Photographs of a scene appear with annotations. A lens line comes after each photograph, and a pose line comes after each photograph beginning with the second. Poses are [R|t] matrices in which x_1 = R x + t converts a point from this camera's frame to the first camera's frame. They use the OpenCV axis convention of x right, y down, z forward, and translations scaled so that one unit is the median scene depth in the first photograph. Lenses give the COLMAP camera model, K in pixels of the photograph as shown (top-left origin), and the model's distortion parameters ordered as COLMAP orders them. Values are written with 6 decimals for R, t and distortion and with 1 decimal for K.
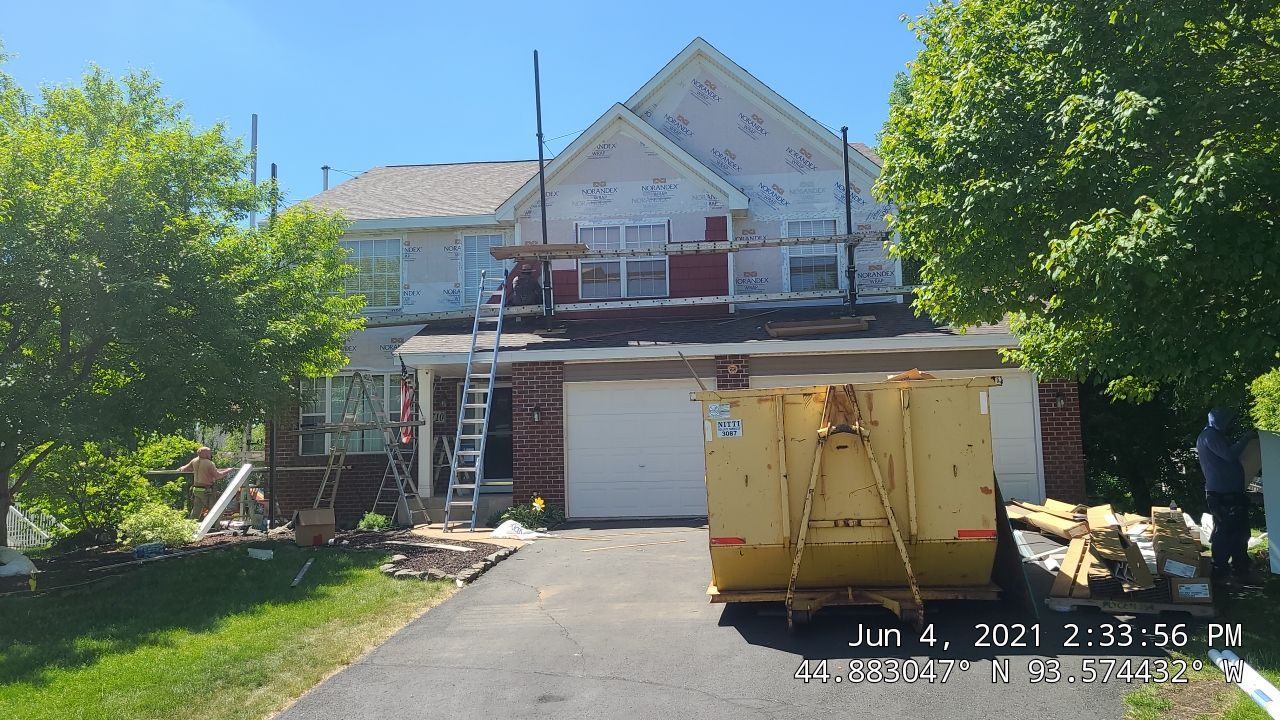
lens RADIAL K [[951.2, 0, 640.0], [0, 951.2, 360.0], [0, 0, 1]] dist [0.040546, -0.001158]
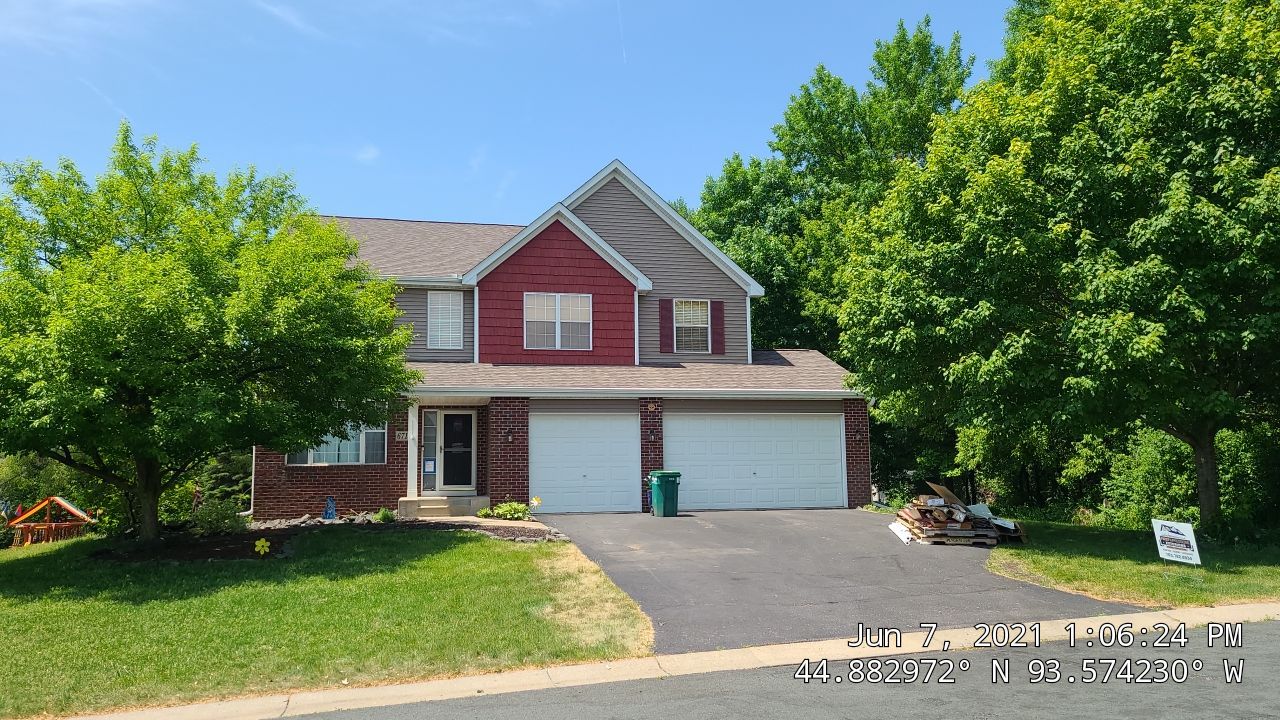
lens RADIAL K [[951.2, 0, 640.0], [0, 951.2, 360.0], [0, 0, 1]] dist [0.040546, -0.001158]
pose [[0.937202, 0.048698, 0.345370, -0.399506], [-0.042444, 0.998769, -0.025652, -0.022871], [-0.346194, 0.009383, 0.938116, -0.304982]]
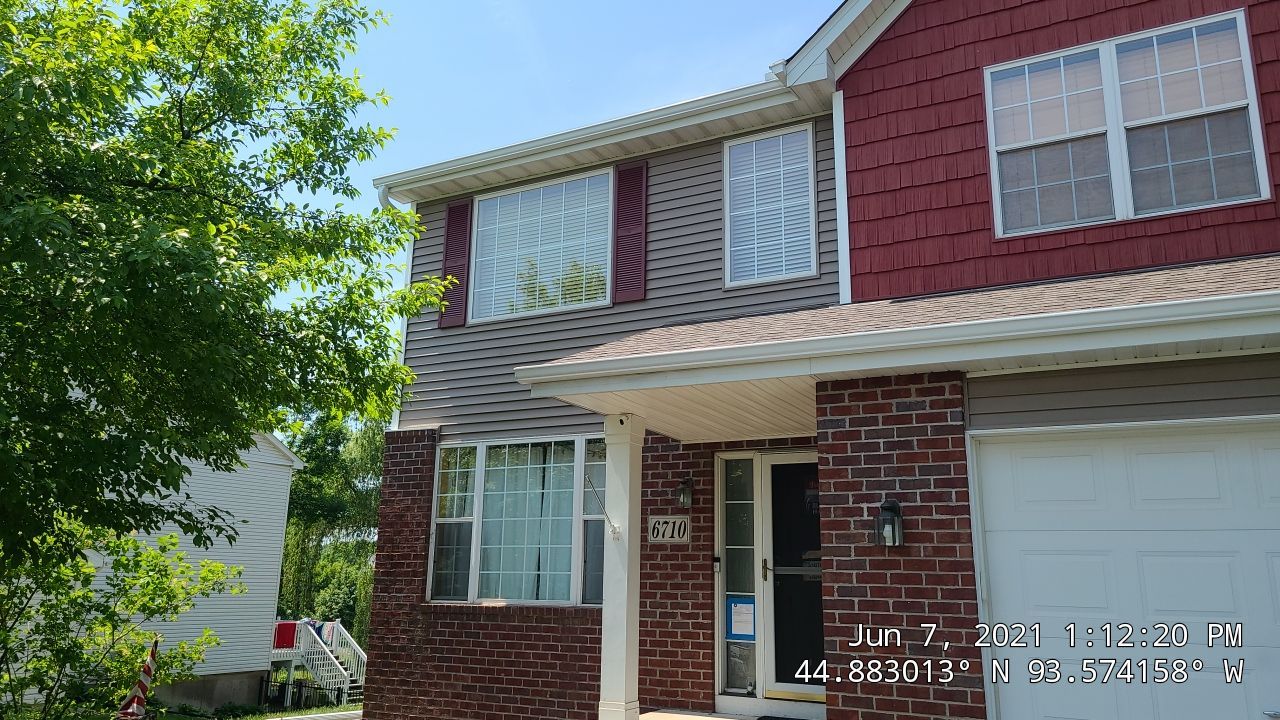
lens RADIAL K [[951.2, 0, 640.0], [0, 951.2, 360.0], [0, 0, 1]] dist [0.040546, -0.001158]
pose [[0.933593, -0.049130, -0.354952, -0.067572], [0.006195, 0.992621, -0.121098, 0.038821], [0.358282, 0.110857, 0.927008, 0.642063]]
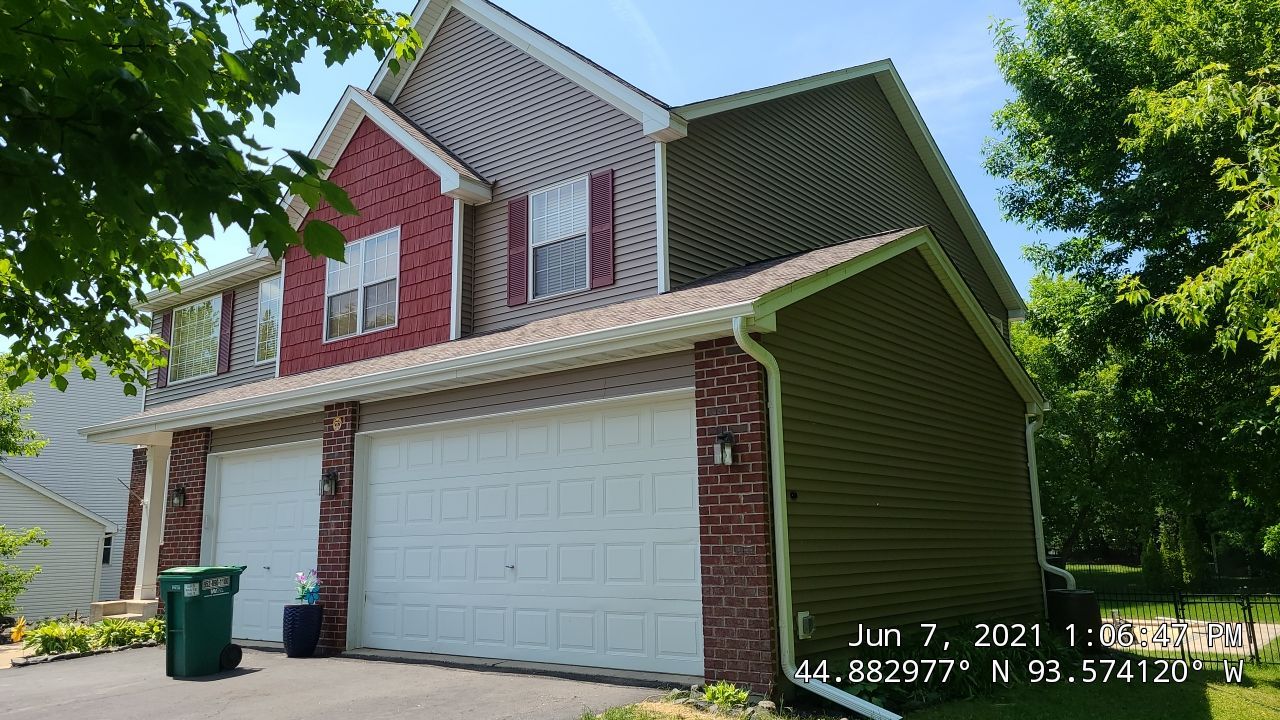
lens RADIAL K [[951.2, 0, 640.0], [0, 951.2, 360.0], [0, 0, 1]] dist [0.040546, -0.001158]
pose [[0.848802, -0.092101, -0.520627, 0.615976], [0.059120, 0.995068, -0.079646, 0.030202], [0.525395, 0.036824, 0.850061, 0.526642]]
